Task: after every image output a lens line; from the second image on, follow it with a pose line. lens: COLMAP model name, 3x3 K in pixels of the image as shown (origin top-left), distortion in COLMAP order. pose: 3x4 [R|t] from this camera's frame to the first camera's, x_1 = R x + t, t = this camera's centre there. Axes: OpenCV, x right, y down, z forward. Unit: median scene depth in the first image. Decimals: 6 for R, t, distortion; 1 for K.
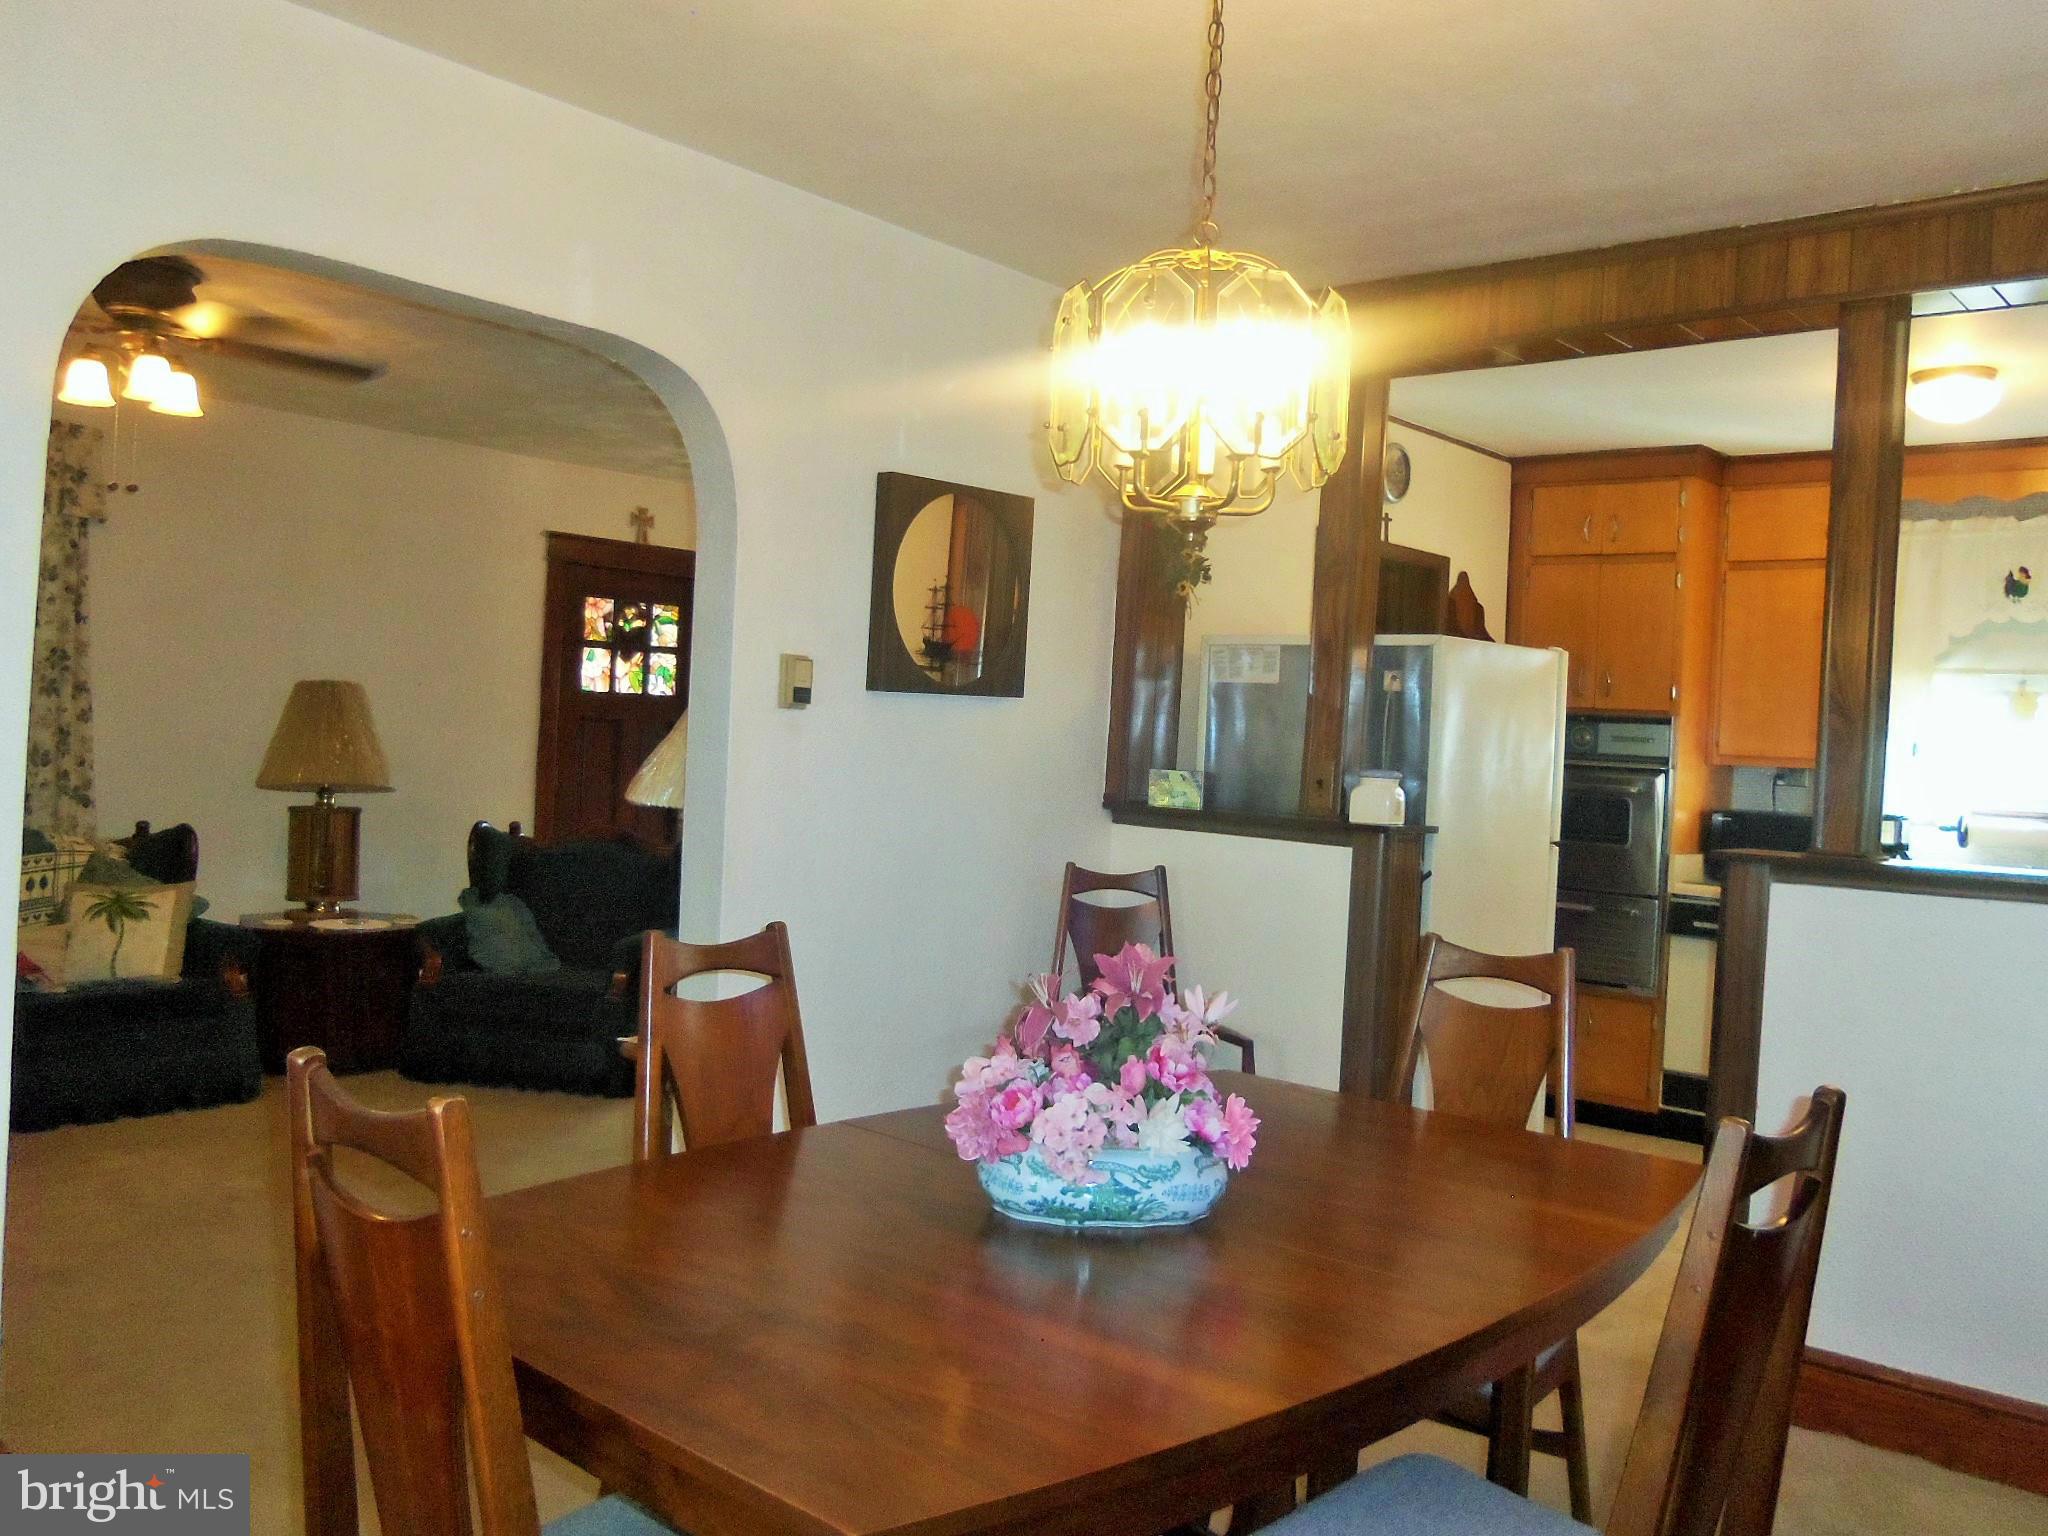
lens RADIAL K [[1695.2, 0, 1015.0], [0, 1695.2, 759.5], [0, 0, 1]] dist [-0.067890, 0.064588]
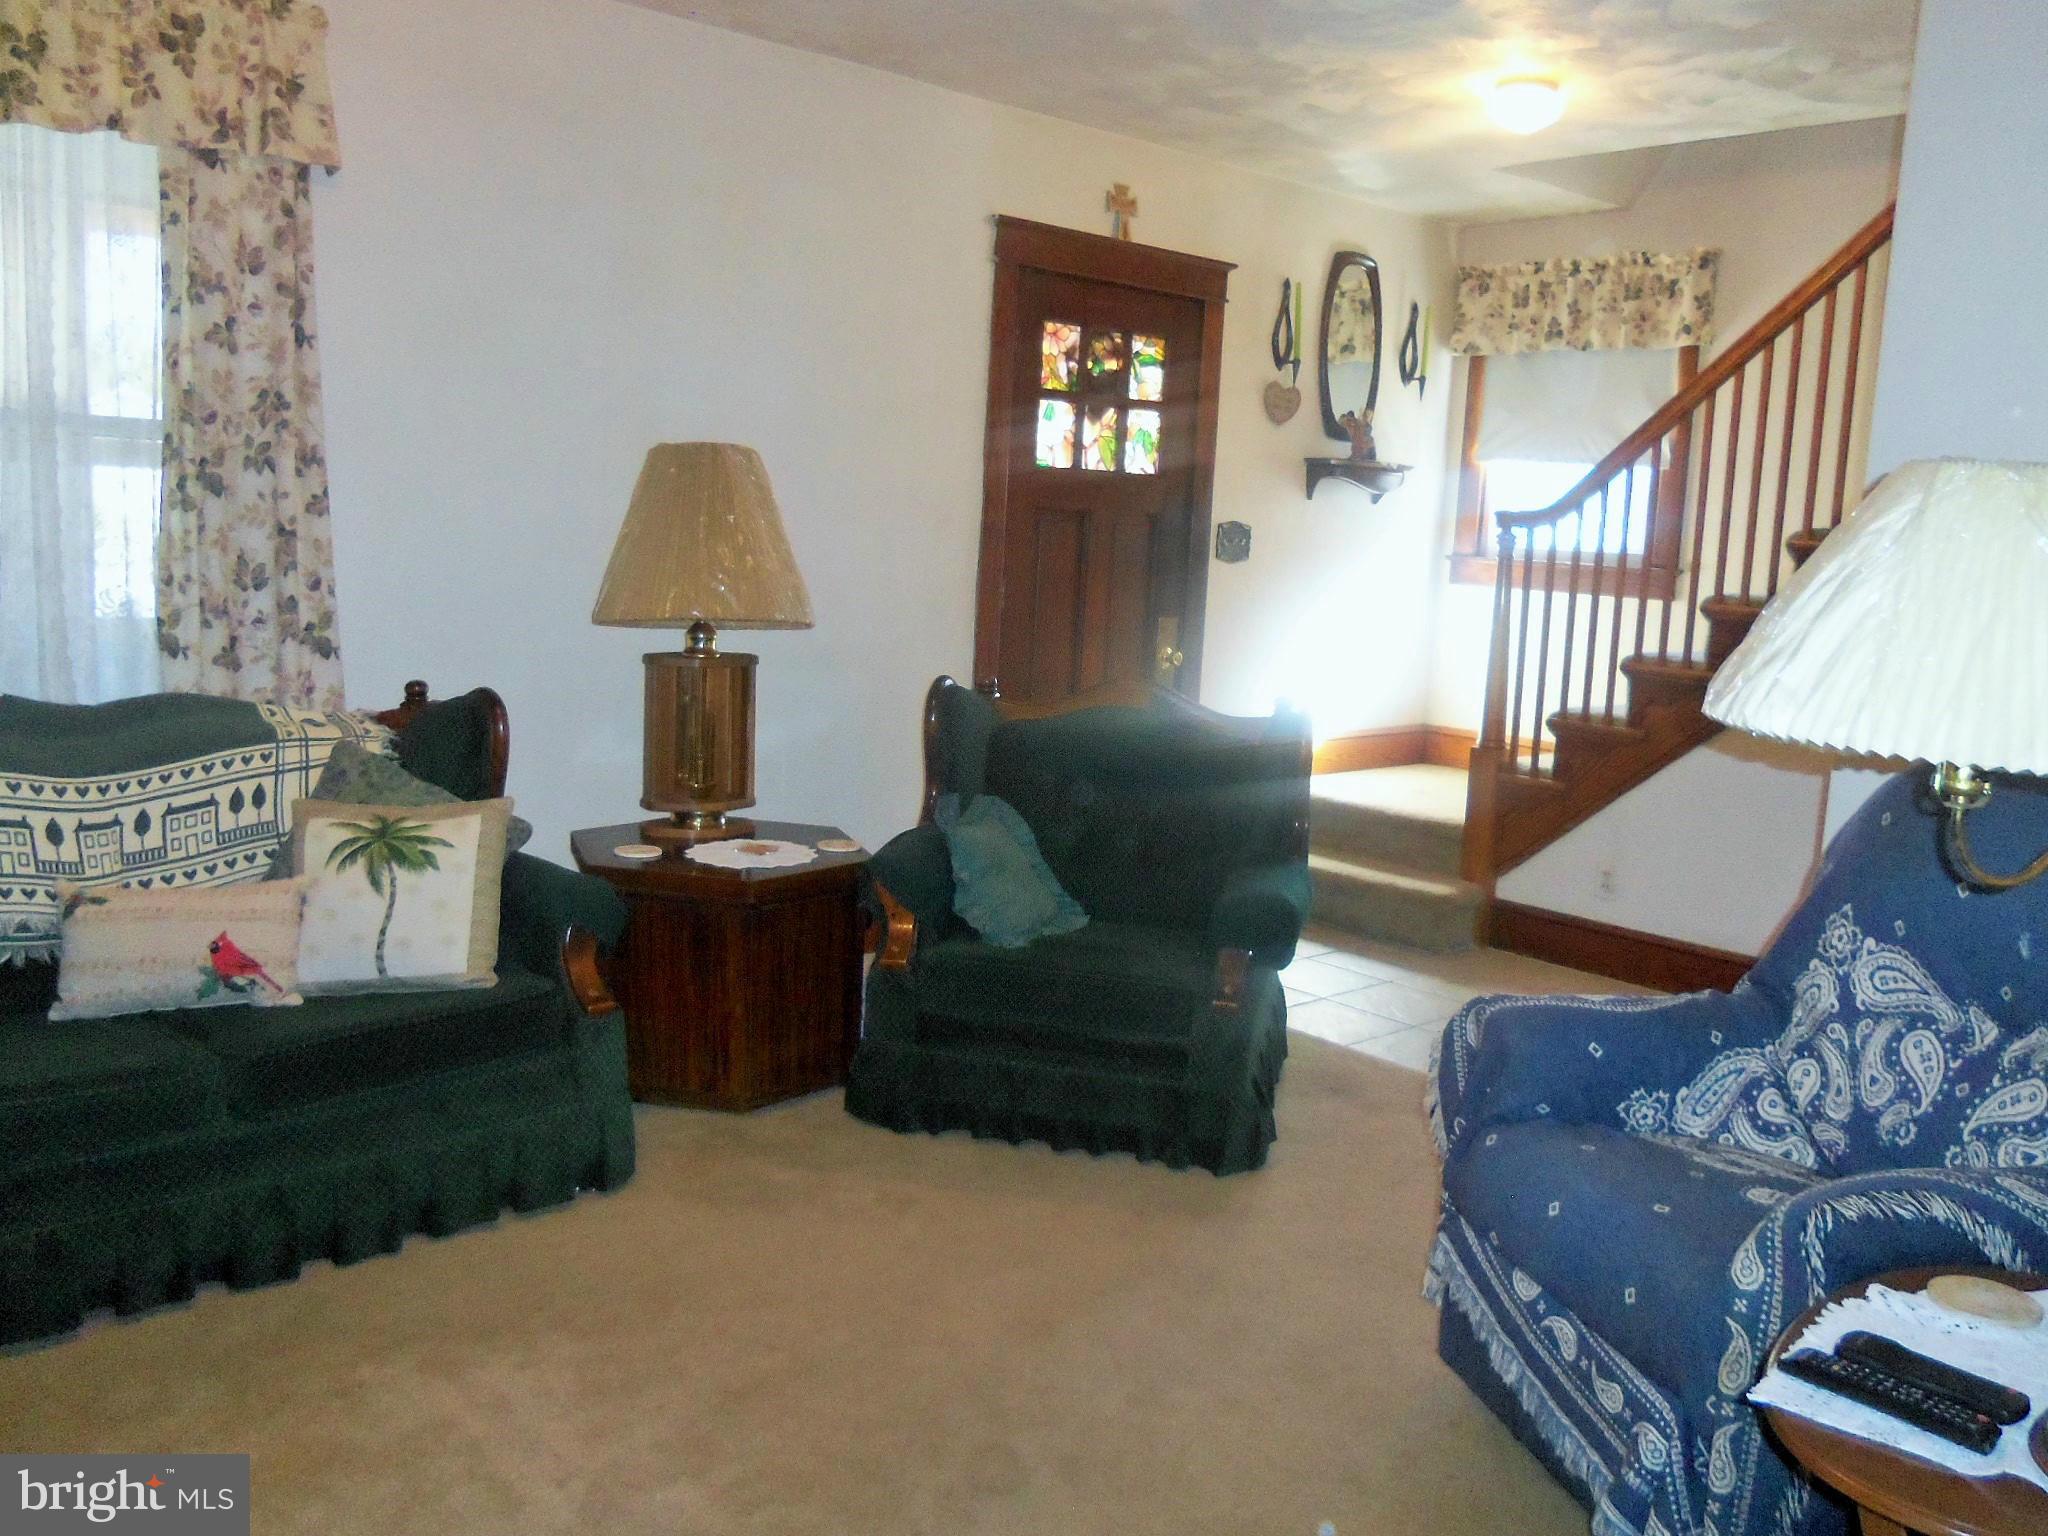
lens RADIAL K [[1695.2, 0, 1016.3], [0, 1695.2, 748.3], [0, 0, 1]] dist [-0.067890, 0.064588]
pose [[0.991800, 0.013827, -0.127047, -0.226346], [0.000581, 0.993632, 0.112674, -0.006821], [0.127795, -0.111824, 0.985476, 0.421105]]
